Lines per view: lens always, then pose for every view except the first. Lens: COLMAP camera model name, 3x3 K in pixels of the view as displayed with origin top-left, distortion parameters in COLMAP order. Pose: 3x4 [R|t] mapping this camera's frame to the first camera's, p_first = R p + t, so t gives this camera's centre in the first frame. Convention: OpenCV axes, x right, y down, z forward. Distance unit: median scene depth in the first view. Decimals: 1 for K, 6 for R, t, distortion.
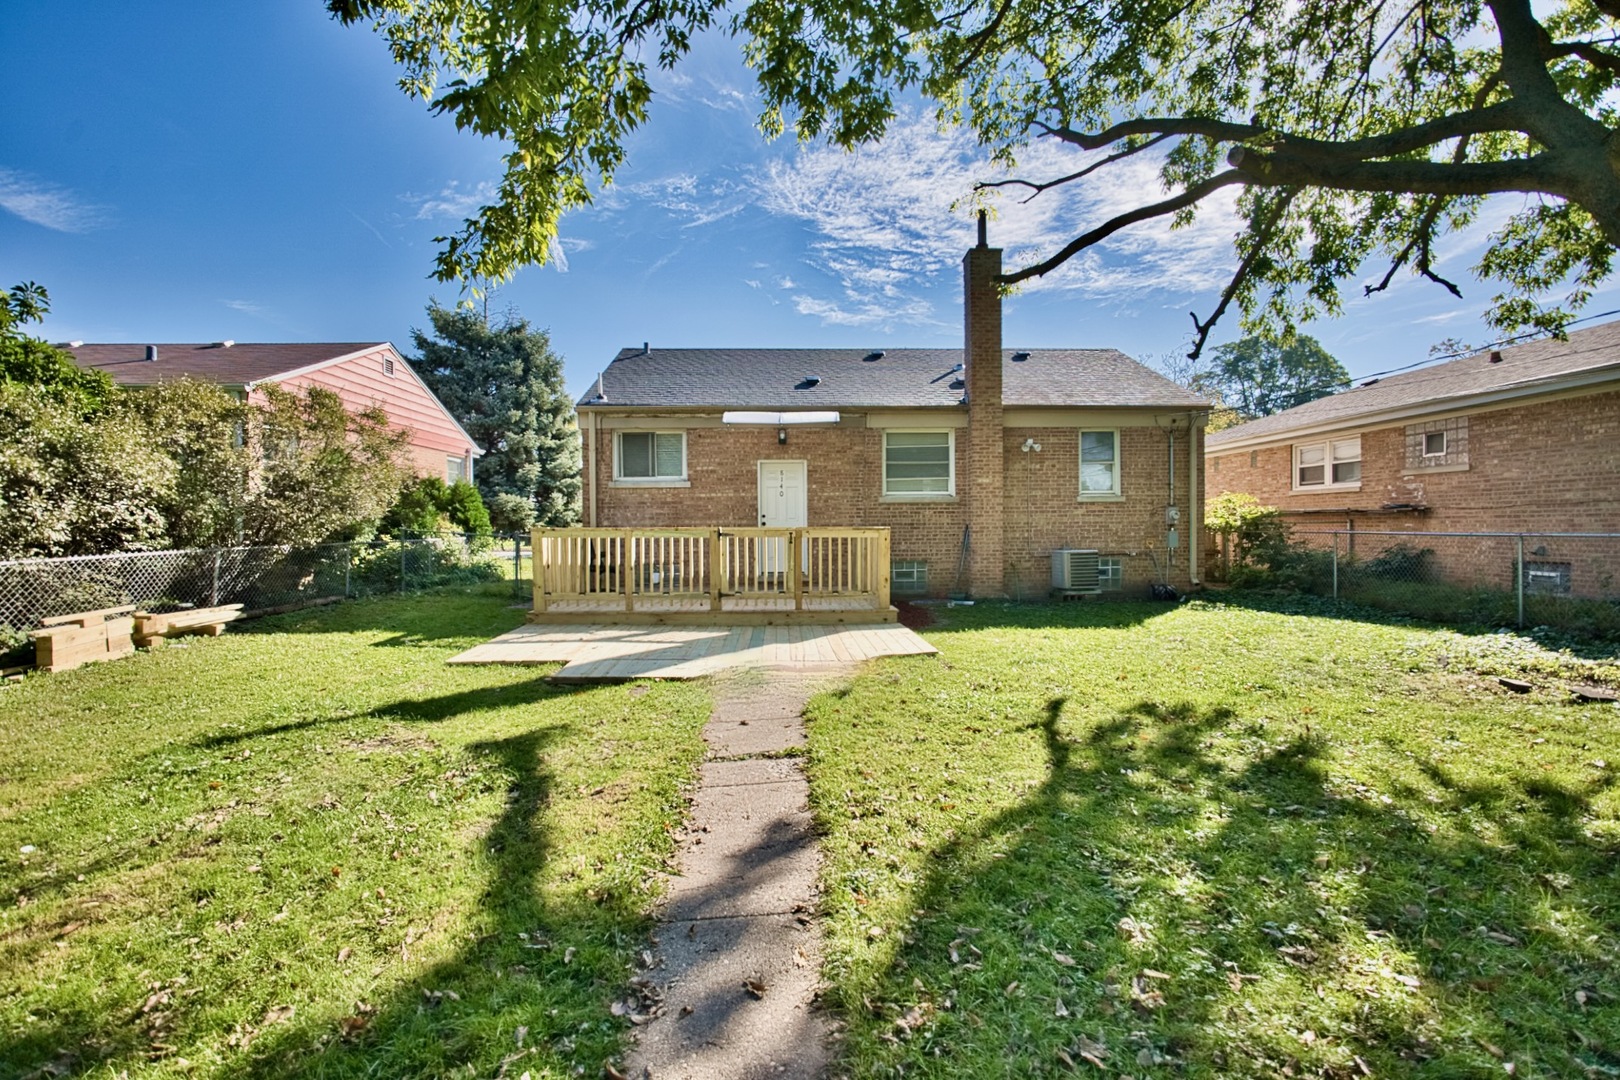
lens RADIAL K [[703.3, 0, 810.3], [0, 703.3, 538.6], [0, 0, 1]] dist [-0.022856, 0.005732]
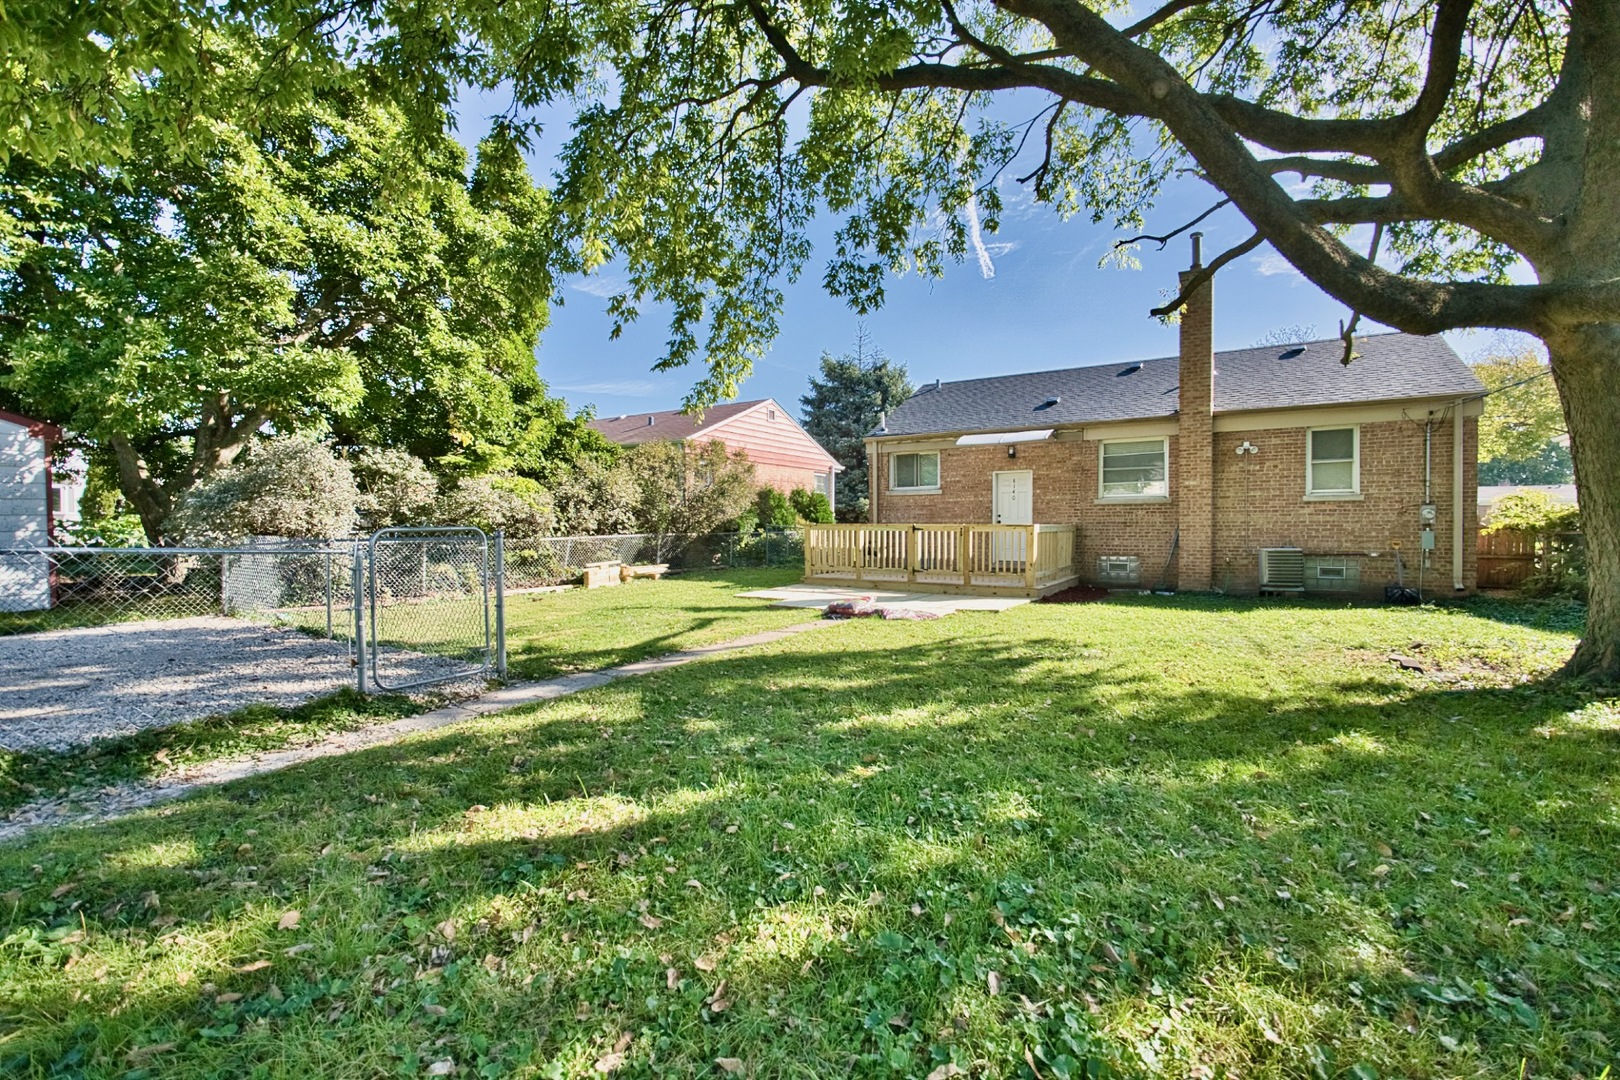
lens RADIAL K [[703.3, 0, 813.3], [0, 703.3, 537.1], [0, 0, 1]] dist [-0.022856, 0.005732]
pose [[0.832482, 0.015096, -0.553846, 0.355841], [-0.015451, 0.999873, 0.004030, 0.005973], [0.553836, 0.005203, 0.832609, -0.225943]]
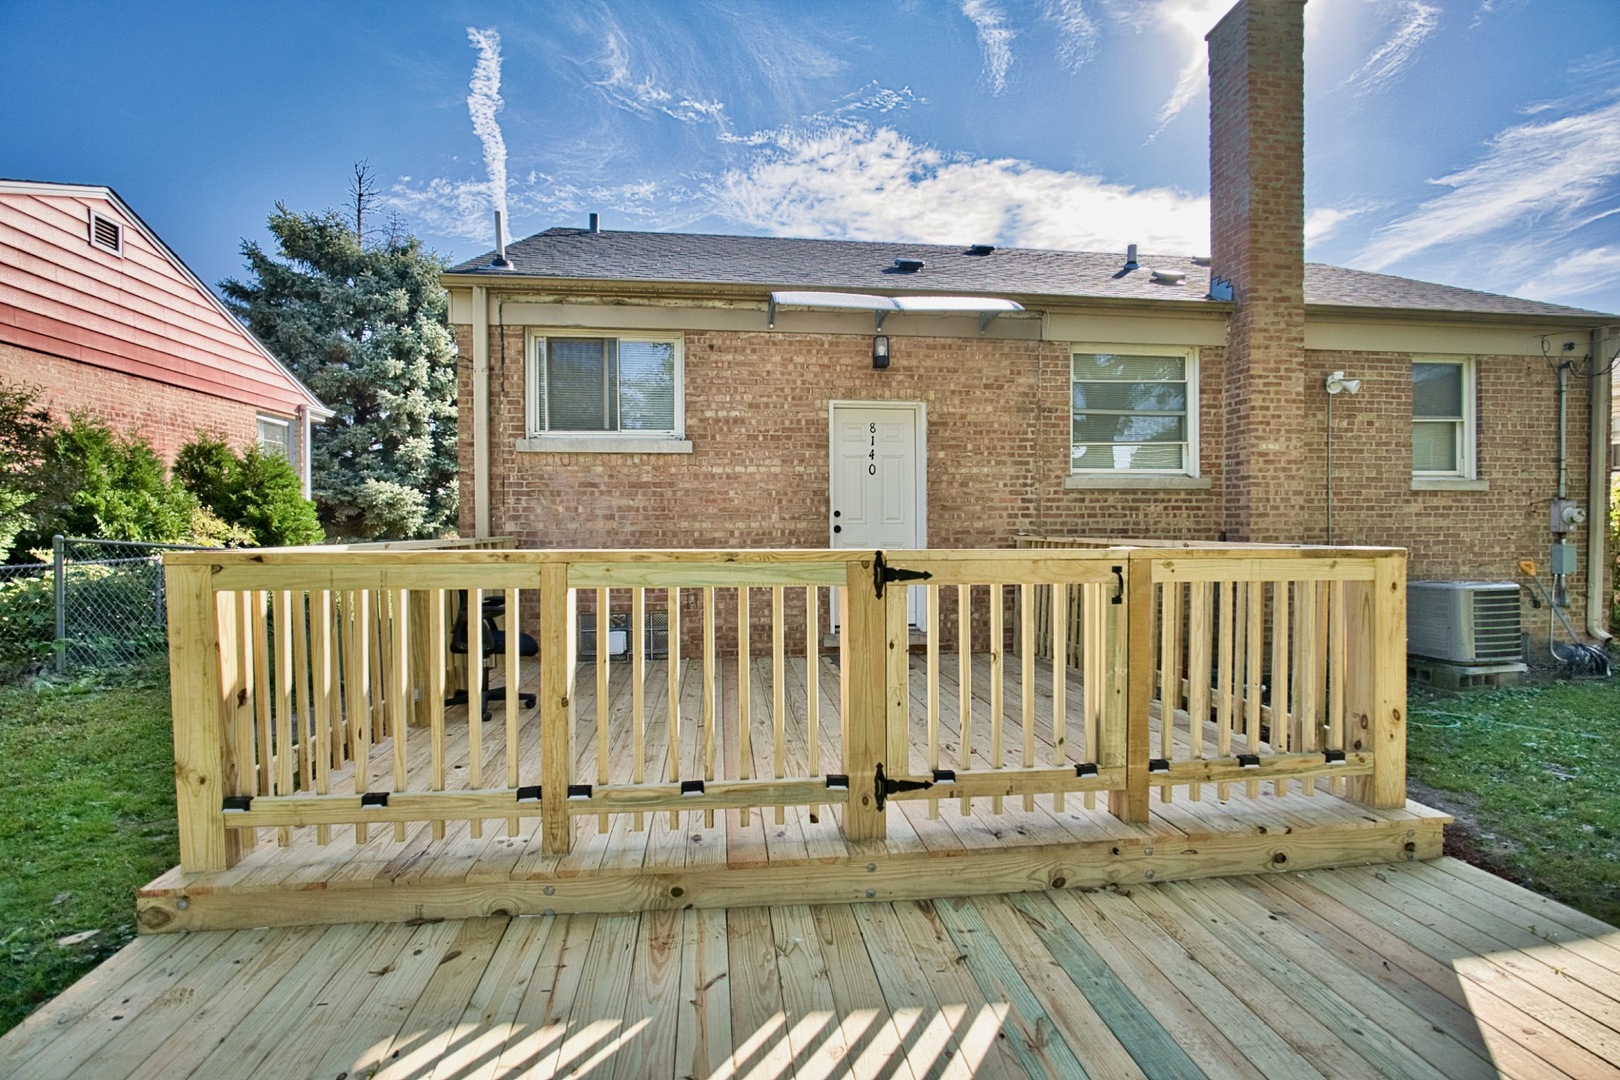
lens RADIAL K [[703.3, 0, 806.2], [0, 703.3, 534.1], [0, 0, 1]] dist [-0.022856, 0.005732]
pose [[0.996834, 0.002134, 0.079483, -0.129827], [-0.001593, 0.999975, -0.006873, -0.014431], [-0.079496, 0.006724, 0.996812, 0.512093]]
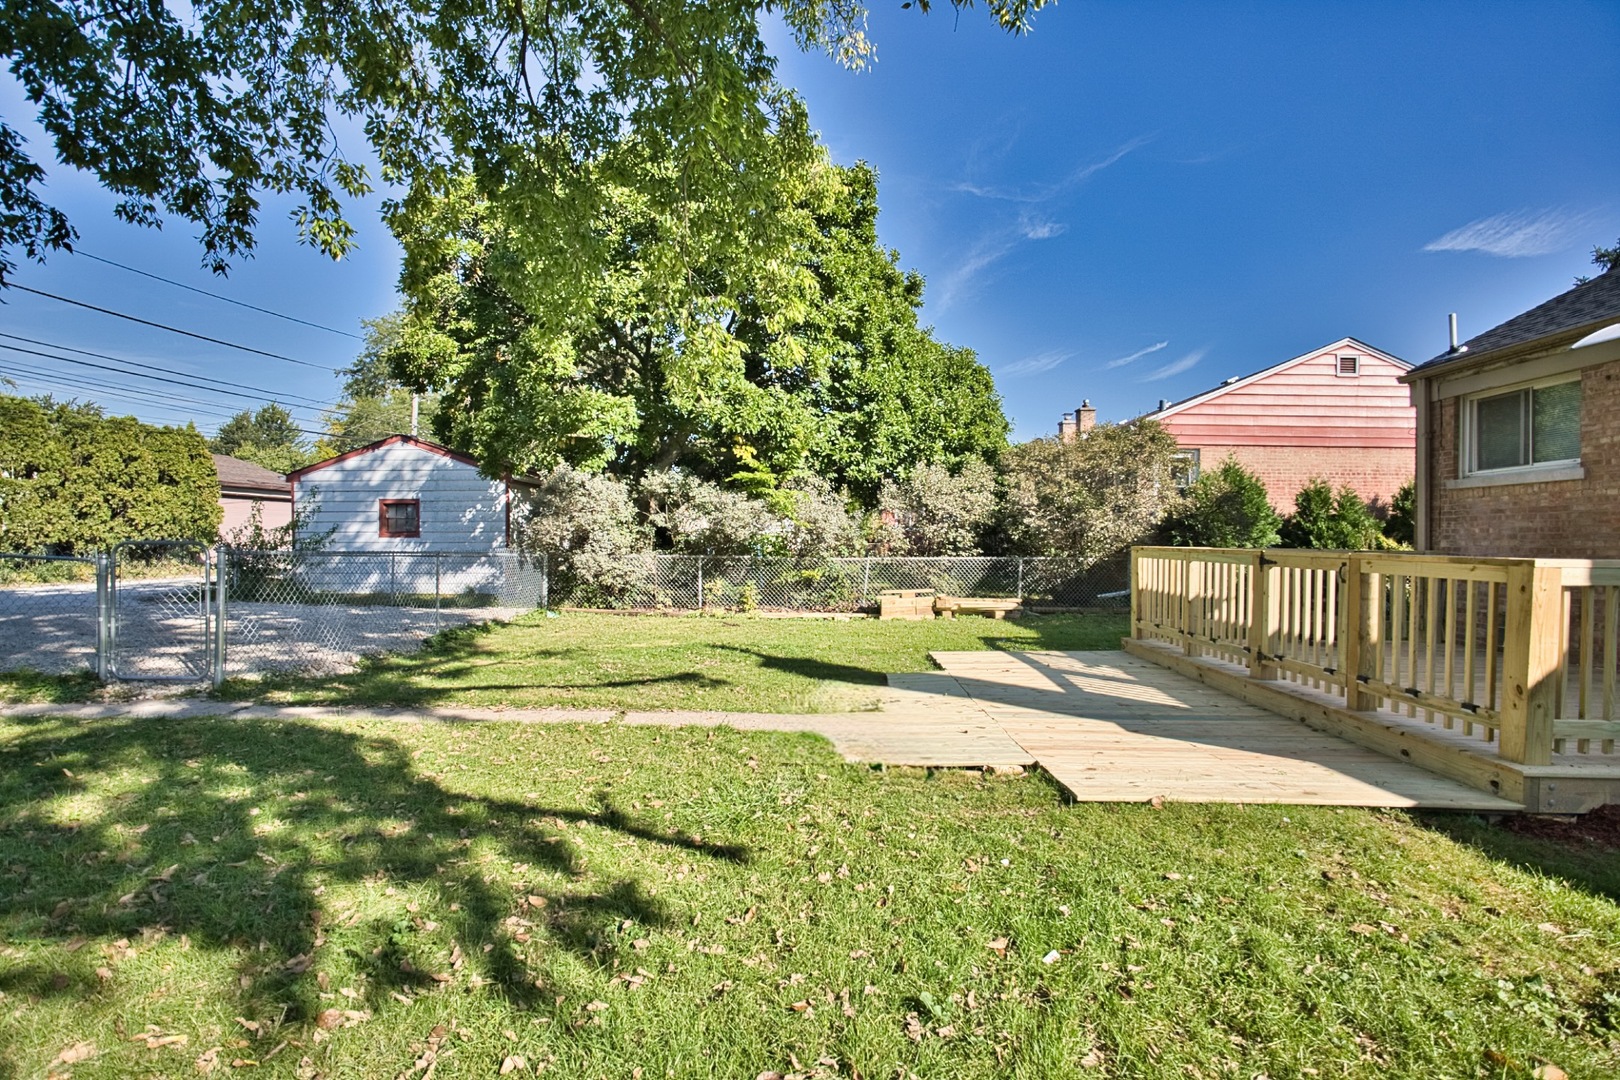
lens RADIAL K [[703.3, 0, 808.8], [0, 703.3, 542.1], [0, 0, 1]] dist [-0.022856, 0.005732]
pose [[-0.052487, 0.009613, -0.998575, 0.373969], [-0.031399, 0.999443, 0.011272, -0.012633], [0.998128, 0.031946, -0.052156, 0.442148]]
